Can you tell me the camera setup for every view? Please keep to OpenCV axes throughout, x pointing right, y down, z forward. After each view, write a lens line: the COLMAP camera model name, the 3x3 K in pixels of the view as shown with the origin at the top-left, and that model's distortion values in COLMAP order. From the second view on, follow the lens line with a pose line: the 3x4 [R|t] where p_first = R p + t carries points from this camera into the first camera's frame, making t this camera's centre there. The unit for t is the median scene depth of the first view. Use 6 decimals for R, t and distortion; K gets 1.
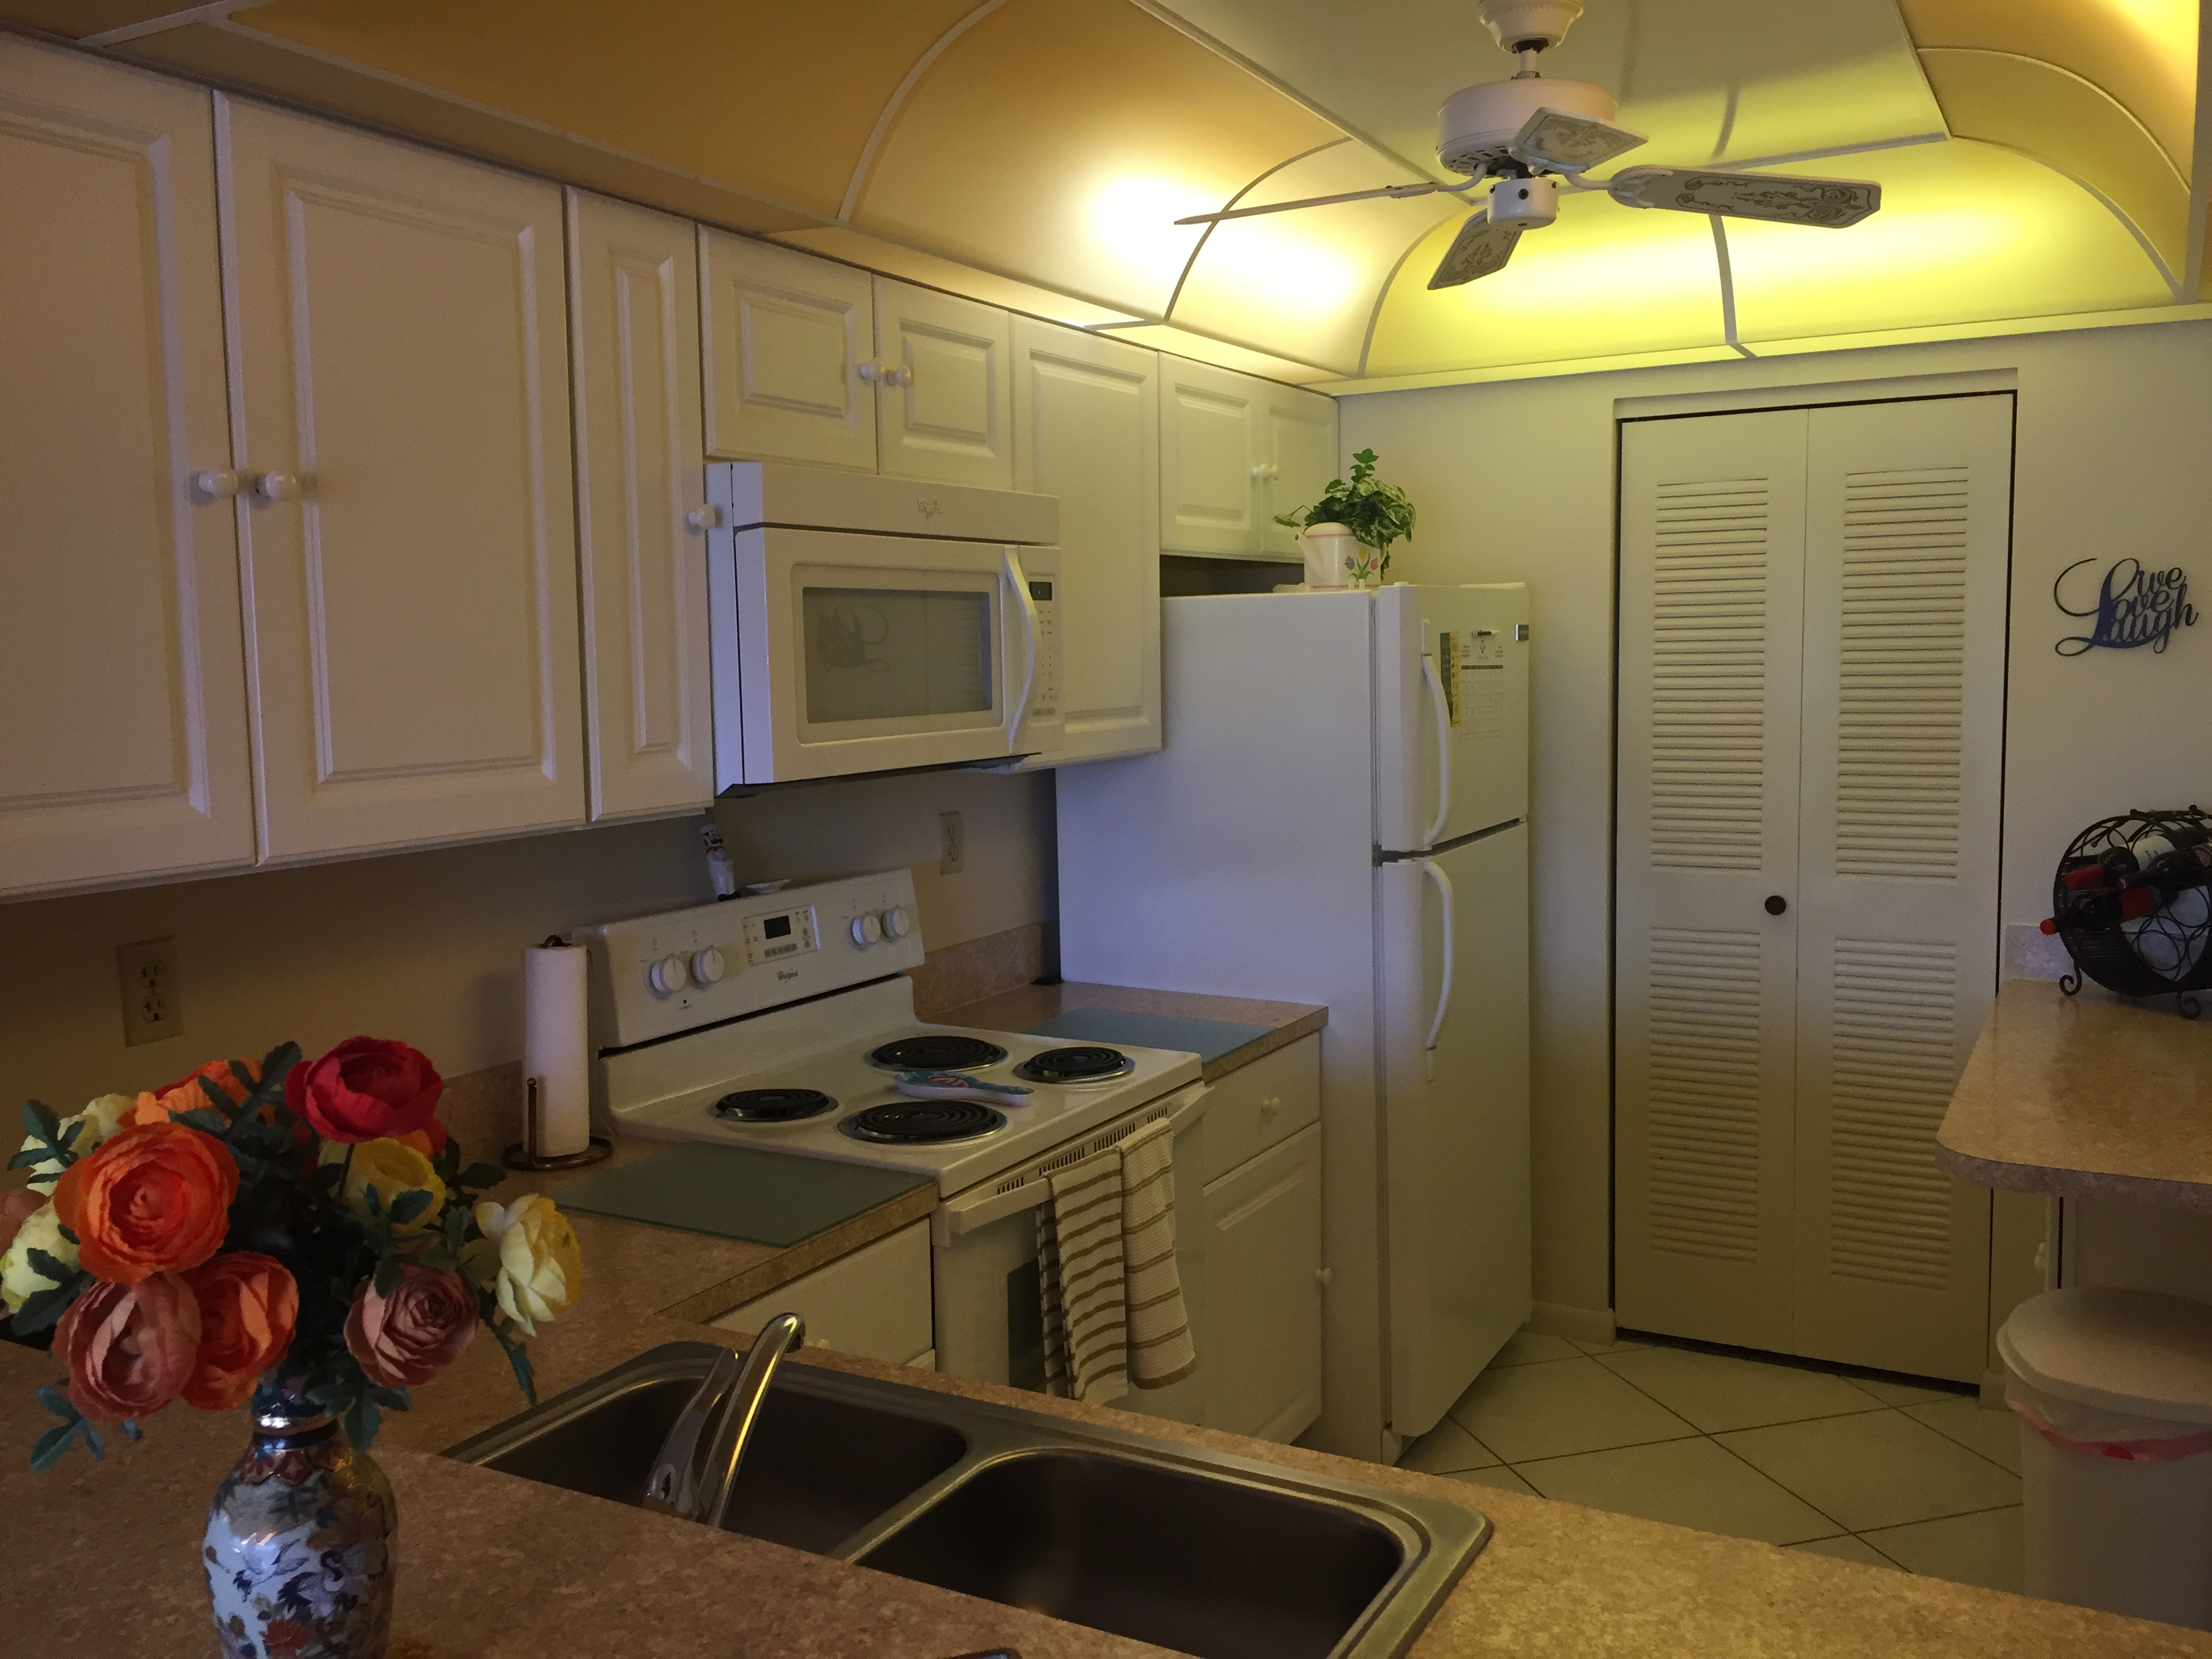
lens RADIAL K [[1879.2, 0, 1122.0], [0, 1879.2, 863.7], [0, 0, 1]] dist [0.081182, -0.112959]
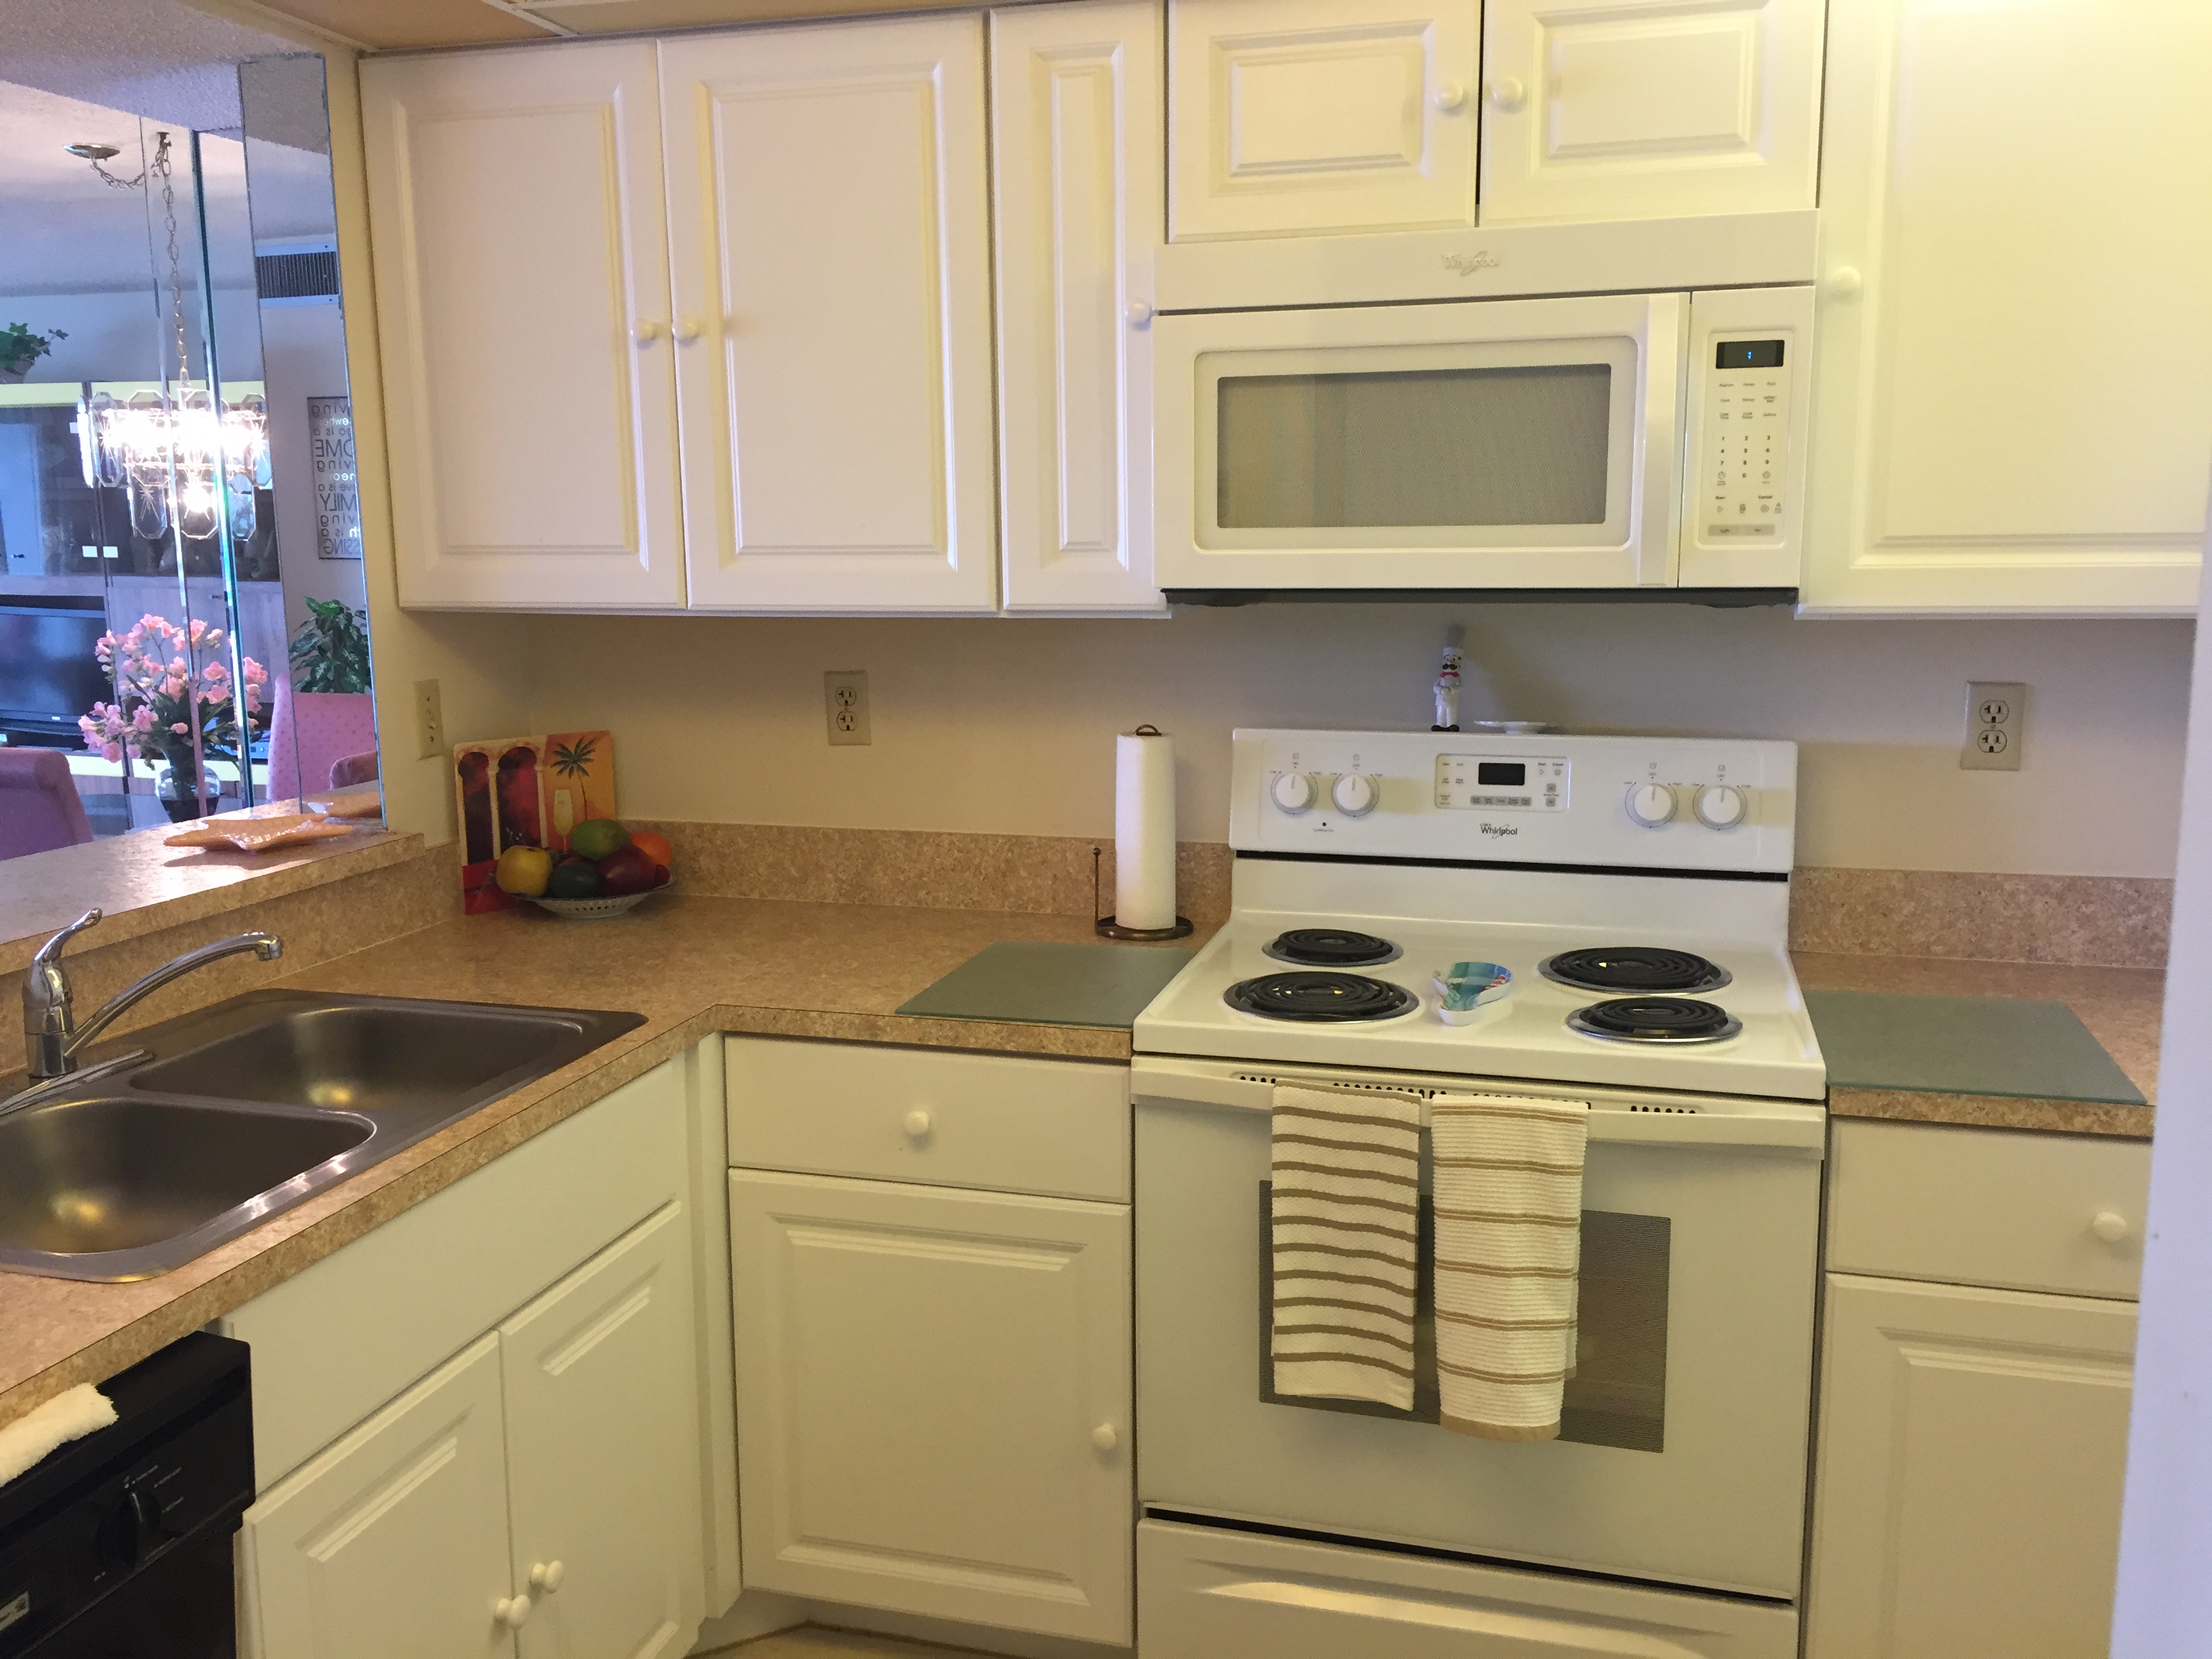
lens RADIAL K [[1879.2, 0, 1122.0], [0, 1879.2, 863.7], [0, 0, 1]] dist [0.081182, -0.112959]
pose [[0.224122, 0.187476, -0.956359, 0.685658], [-0.109178, 0.979975, 0.166520, -0.057277], [0.968426, 0.067093, 0.240102, 0.687631]]
